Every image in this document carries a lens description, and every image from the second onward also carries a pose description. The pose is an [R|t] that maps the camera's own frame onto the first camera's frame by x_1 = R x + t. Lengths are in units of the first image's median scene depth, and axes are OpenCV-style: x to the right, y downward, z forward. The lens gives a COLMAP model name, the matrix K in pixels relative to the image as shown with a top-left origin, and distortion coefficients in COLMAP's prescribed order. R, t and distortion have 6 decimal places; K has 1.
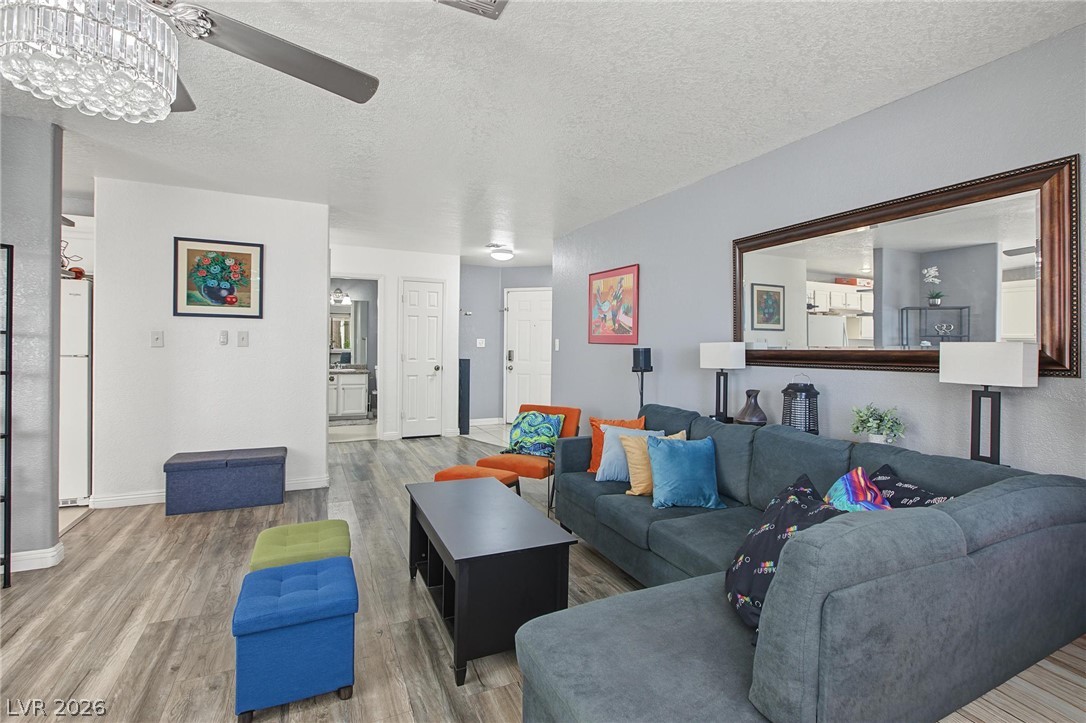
lens RADIAL K [[502.8, 0, 556.8], [0, 502.8, 345.5], [0, 0, 1]] dist [-0.005695, 0.001170]
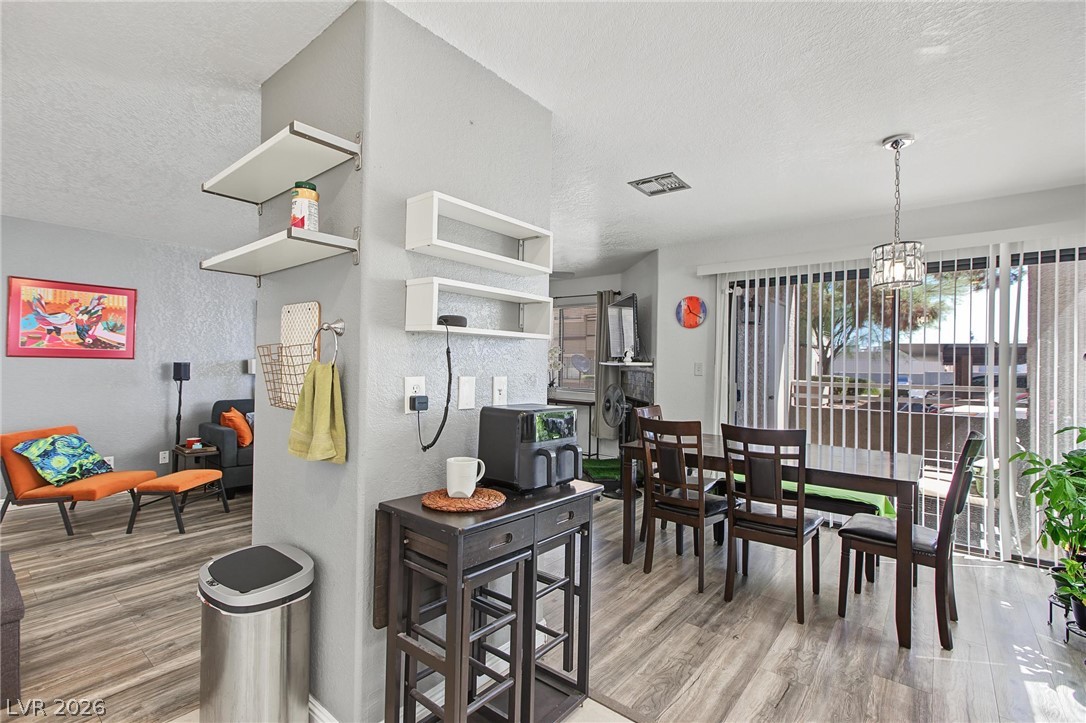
lens RADIAL K [[493.0, 0, 524.5], [0, 493.0, 362.5], [0, 0, 1]] dist [-0.006666, 0.003085]
pose [[-0.394788, -0.014879, 0.918652, -1.386377], [-0.017142, 0.999814, 0.008827, -0.021884], [-0.918612, -0.012263, -0.394970, 0.699423]]
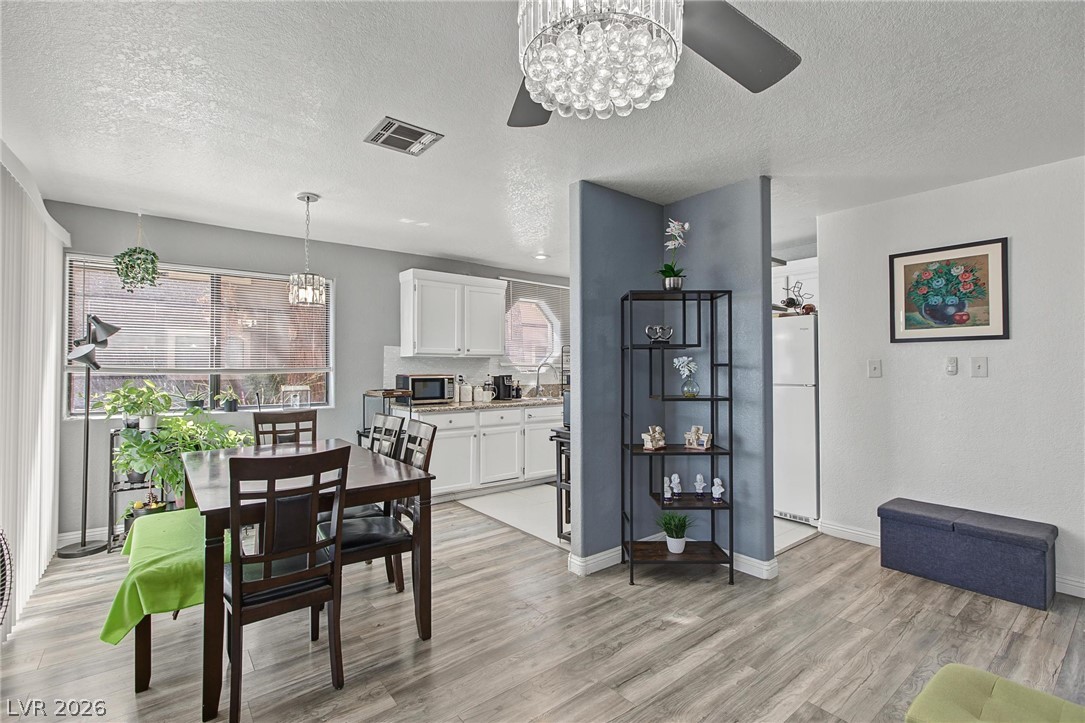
lens RADIAL K [[492.5, 0, 537.7], [0, 492.5, 360.3], [0, 0, 1]] dist [-0.006666, 0.003085]
pose [[0.213195, -0.029025, -0.976578, -0.041796], [0.000623, 0.999562, -0.029572, -0.001994], [0.977010, 0.005696, 0.213119, 0.204367]]
